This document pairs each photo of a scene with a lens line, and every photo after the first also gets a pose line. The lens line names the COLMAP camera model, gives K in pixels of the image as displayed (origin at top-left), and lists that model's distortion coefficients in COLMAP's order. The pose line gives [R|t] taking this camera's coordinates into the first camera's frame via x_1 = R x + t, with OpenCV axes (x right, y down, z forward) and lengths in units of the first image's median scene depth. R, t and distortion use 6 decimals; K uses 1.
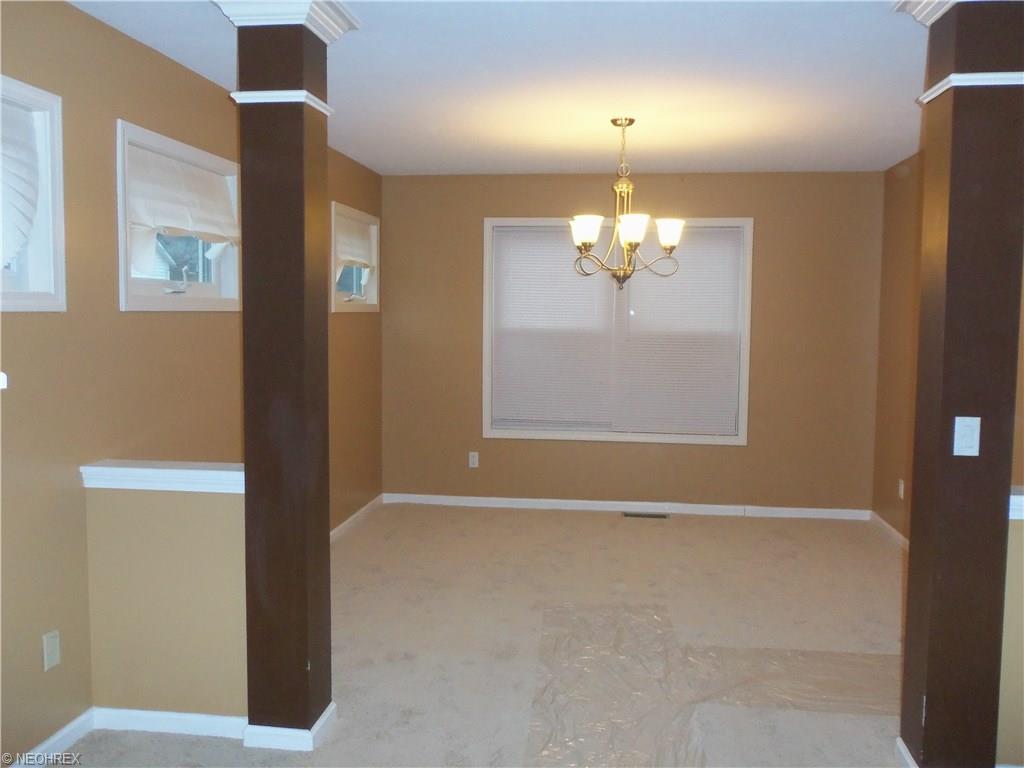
lens RADIAL K [[890.8, 0, 512.0], [0, 890.8, 384.0], [0, 0, 1]] dist [-0.000505, 0.011116]
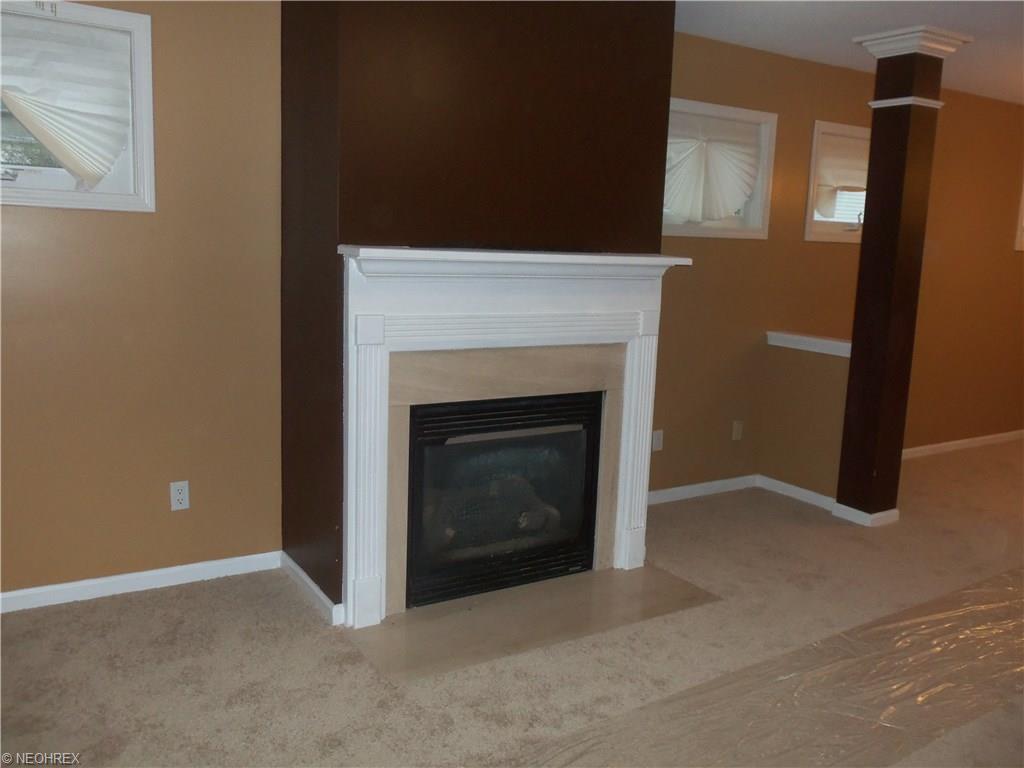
lens RADIAL K [[890.8, 0, 512.0], [0, 890.8, 384.0], [0, 0, 1]] dist [-0.000505, 0.011116]
pose [[0.629561, 0.142283, -0.763812, 0.539978], [-0.091336, 0.989825, 0.109103, 0.051979], [0.771564, 0.001077, 0.636151, -0.474955]]
